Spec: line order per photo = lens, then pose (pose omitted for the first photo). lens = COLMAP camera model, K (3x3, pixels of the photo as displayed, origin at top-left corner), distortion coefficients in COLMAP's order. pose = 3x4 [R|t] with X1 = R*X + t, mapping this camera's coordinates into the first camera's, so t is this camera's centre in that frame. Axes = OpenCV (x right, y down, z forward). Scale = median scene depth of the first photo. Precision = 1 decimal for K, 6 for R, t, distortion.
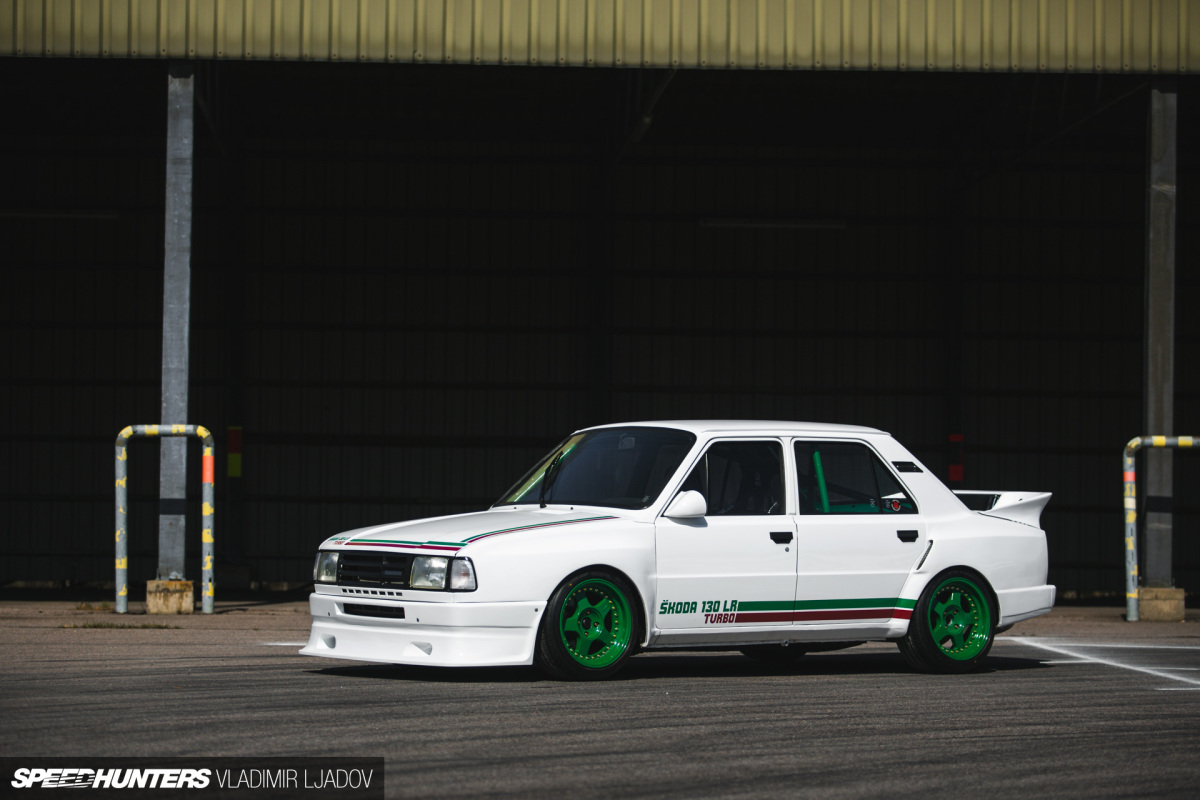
lens RADIAL K [[3651.0, 0, 600.2], [0, 3651.0, 400.7], [0, 0, 1]] dist [-0.189946, 0.000000]
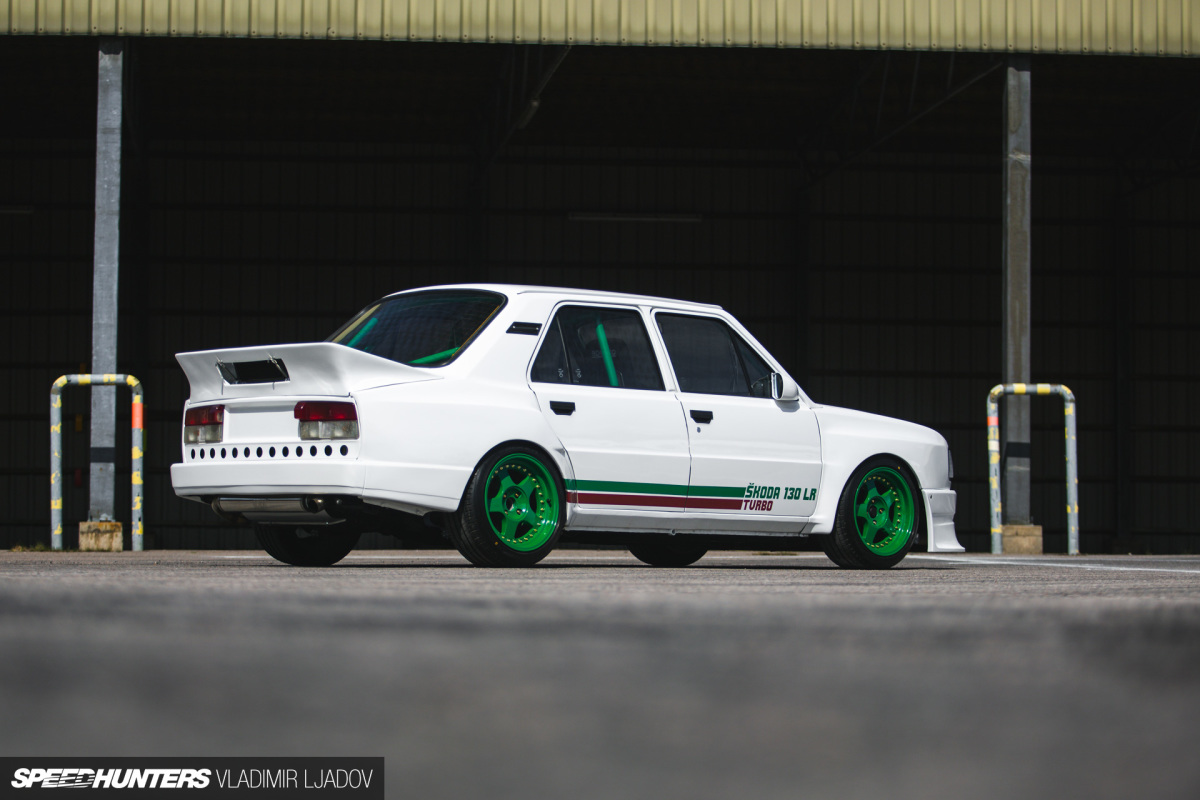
lens RADIAL K [[2941.9, 0, 599.8], [0, 2941.9, 399.3], [0, 0, 1]] dist [-0.252949, 0.000000]
pose [[0.998275, -0.002184, 0.058674, -0.021908], [0.002238, 0.999997, -0.000868, 0.014423], [-0.058671, 0.000998, 0.998277, 0.134500]]
